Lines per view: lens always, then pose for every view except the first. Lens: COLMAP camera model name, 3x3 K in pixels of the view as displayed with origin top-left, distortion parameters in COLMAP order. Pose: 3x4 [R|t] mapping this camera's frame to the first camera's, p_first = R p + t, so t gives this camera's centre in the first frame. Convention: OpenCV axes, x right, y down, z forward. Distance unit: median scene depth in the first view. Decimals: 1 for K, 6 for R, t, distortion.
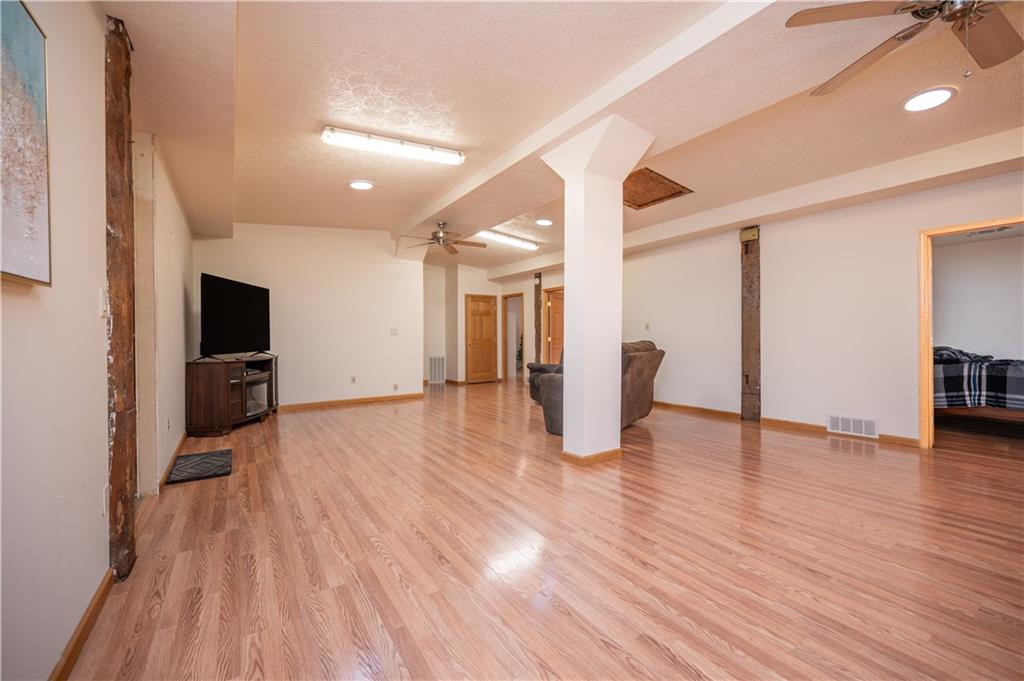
lens RADIAL K [[405.2, 0, 504.6], [0, 405.2, 337.6], [0, 0, 1]] dist [-0.000023, 0.000015]
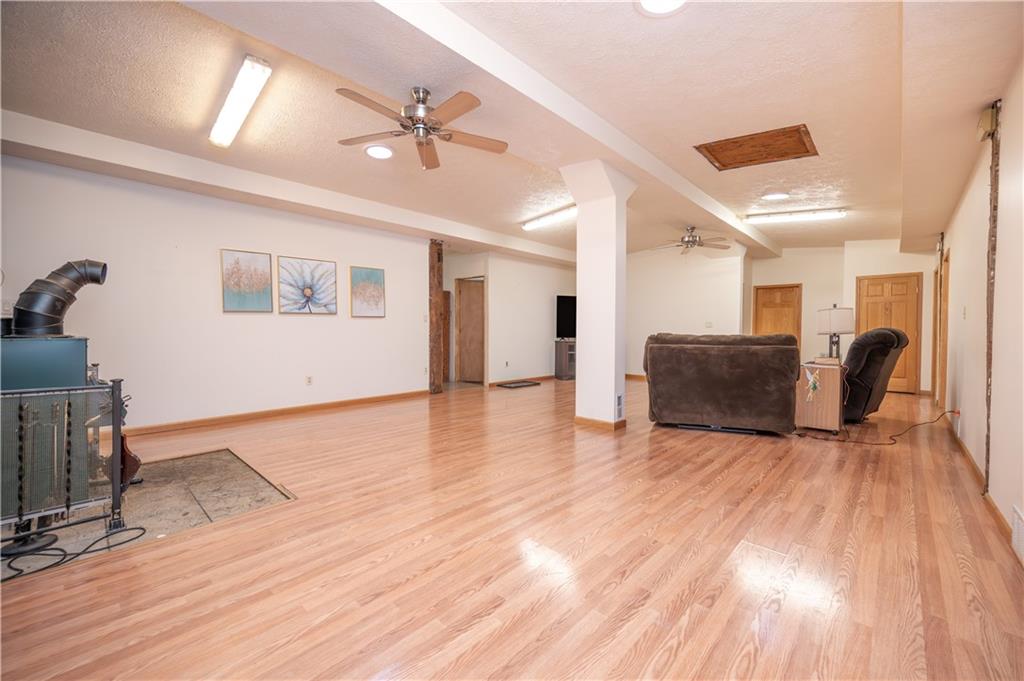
lens RADIAL K [[405.2, 0, 514.5], [0, 405.2, 337.2], [0, 0, 1]] dist [-0.000023, 0.000015]
pose [[0.215040, 0.017662, -0.976446, 0.593685], [-0.007224, 0.999838, 0.016494, 0.003024], [0.976579, 0.003506, 0.215132, 0.184687]]
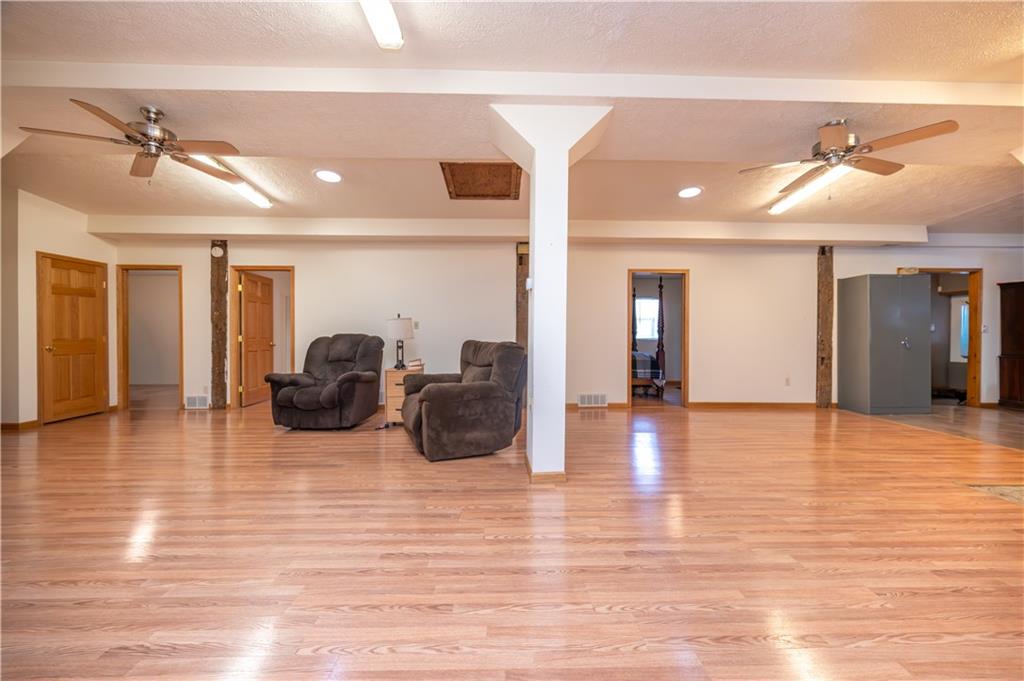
lens RADIAL K [[405.2, 0, 514.9], [0, 405.2, 339.7], [0, 0, 1]] dist [-0.000023, 0.000015]
pose [[0.533713, -0.003877, 0.845657, -0.229050], [-0.002579, 0.999977, 0.006212, 0.000088], [-0.845662, -0.005497, 0.533691, 0.229973]]
